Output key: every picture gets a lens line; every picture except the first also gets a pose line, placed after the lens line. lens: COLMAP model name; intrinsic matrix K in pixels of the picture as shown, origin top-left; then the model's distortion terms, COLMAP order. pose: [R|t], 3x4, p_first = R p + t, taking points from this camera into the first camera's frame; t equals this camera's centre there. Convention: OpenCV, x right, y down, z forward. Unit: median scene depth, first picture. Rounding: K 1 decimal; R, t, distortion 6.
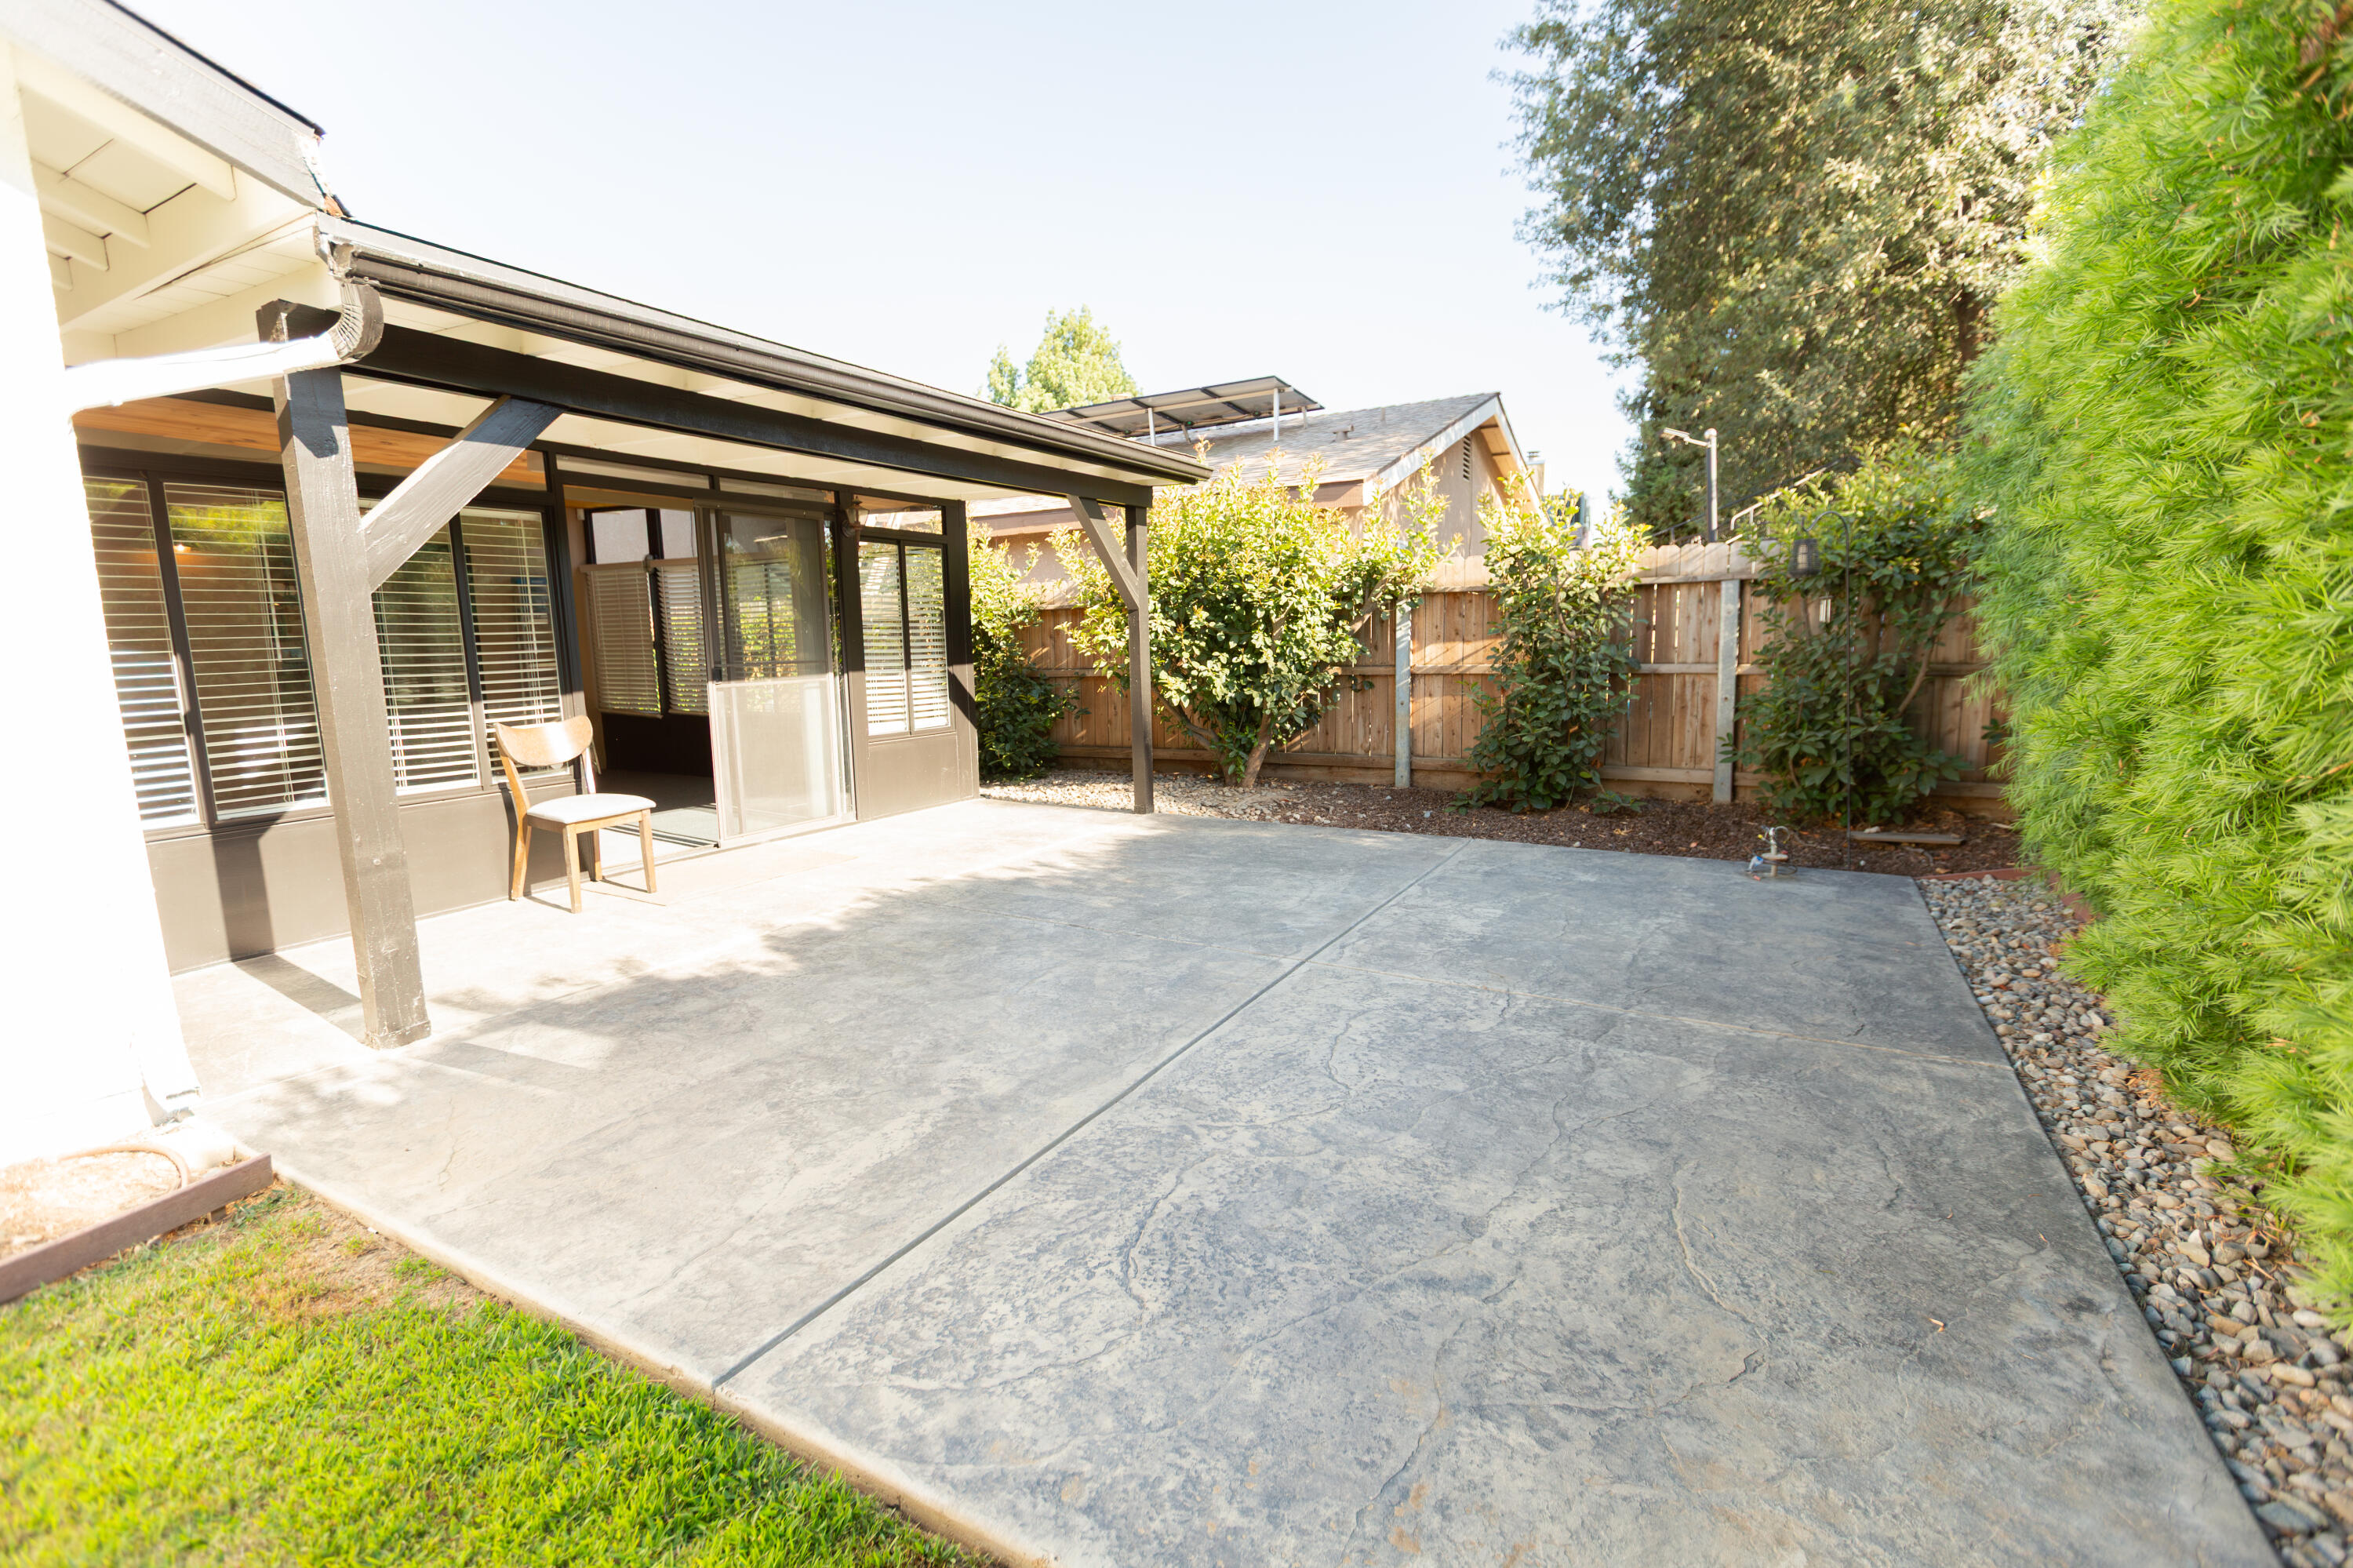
lens RADIAL K [[1042.2, 0, 1180.1], [0, 1042.2, 778.2], [0, 0, 1]] dist [0.003073, -0.000657]
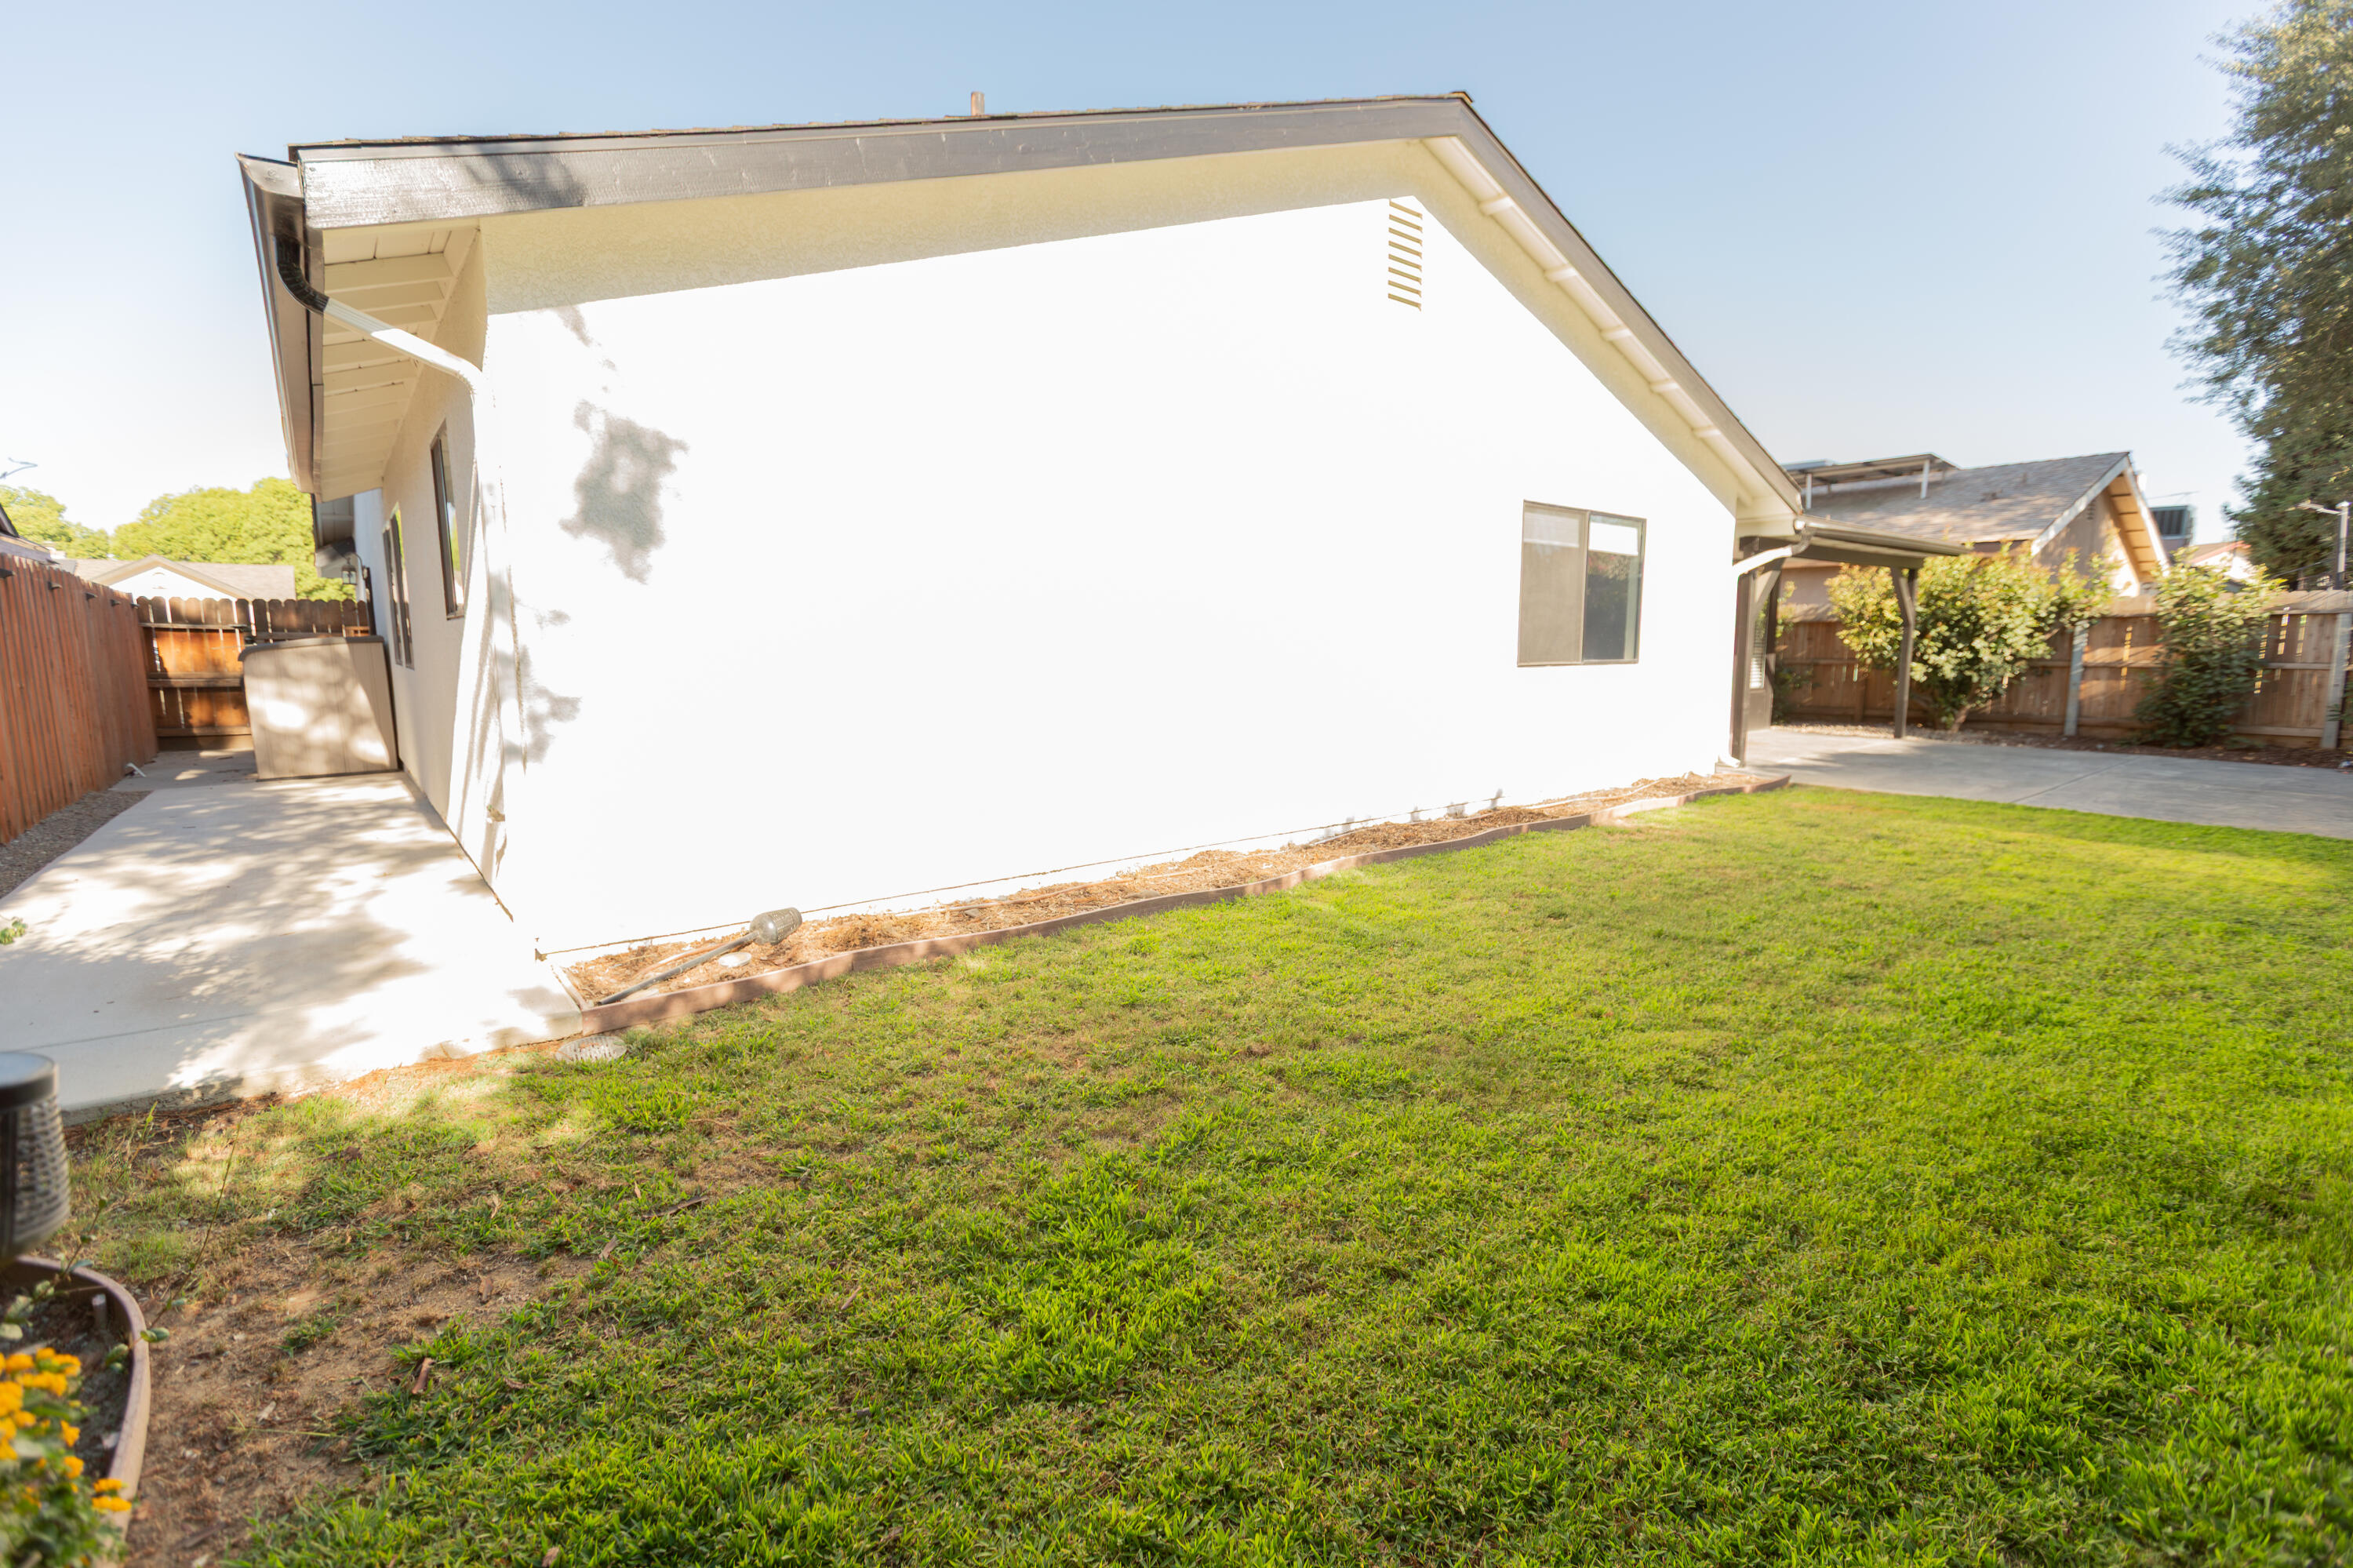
lens RADIAL K [[1042.2, 0, 1180.1], [0, 1042.2, 778.2], [0, 0, 1]] dist [0.003073, -0.000657]
pose [[0.930286, 0.068022, -0.360474, -0.734894], [-0.068109, 0.997600, 0.012478, 0.224573], [0.360457, 0.012943, 0.932686, -1.539810]]
